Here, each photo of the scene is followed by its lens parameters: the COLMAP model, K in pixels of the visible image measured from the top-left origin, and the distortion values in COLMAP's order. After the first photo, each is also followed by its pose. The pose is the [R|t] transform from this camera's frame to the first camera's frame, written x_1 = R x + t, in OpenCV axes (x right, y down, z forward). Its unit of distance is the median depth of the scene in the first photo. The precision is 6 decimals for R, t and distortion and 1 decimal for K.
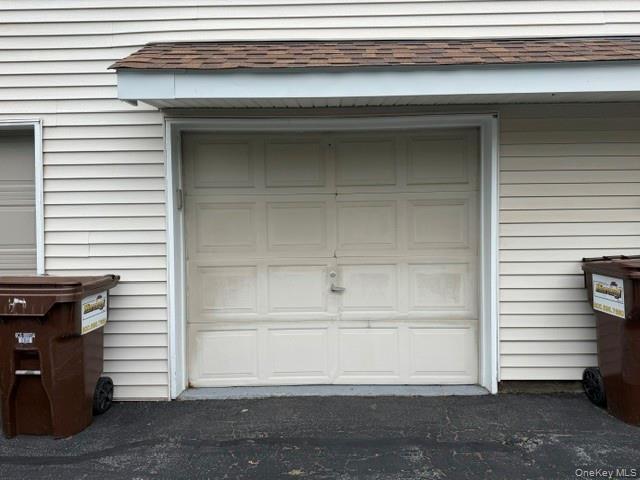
lens RADIAL K [[468.7, 0, 319.8], [0, 468.7, 241.6], [0, 0, 1]] dist [-0.025973, 0.007157]
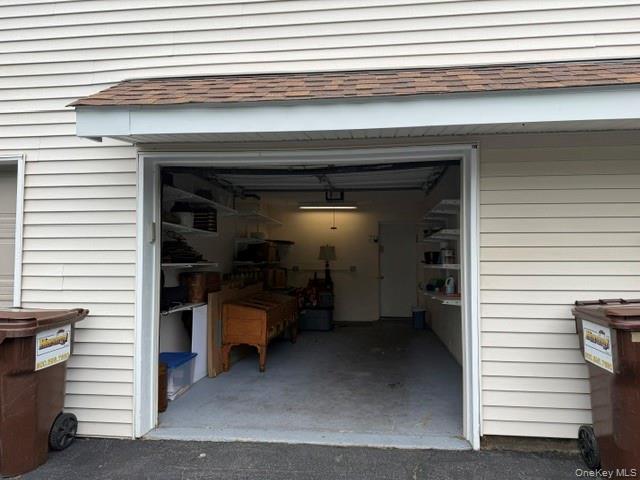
lens RADIAL K [[468.7, 0, 320.0], [0, 468.7, 238.1], [0, 0, 1]] dist [-0.025973, 0.007157]
pose [[0.995460, 0.006612, -0.094955, 0.161273], [-0.012610, 0.997953, -0.062703, -0.023380], [0.094346, 0.063616, 0.993505, 0.051178]]
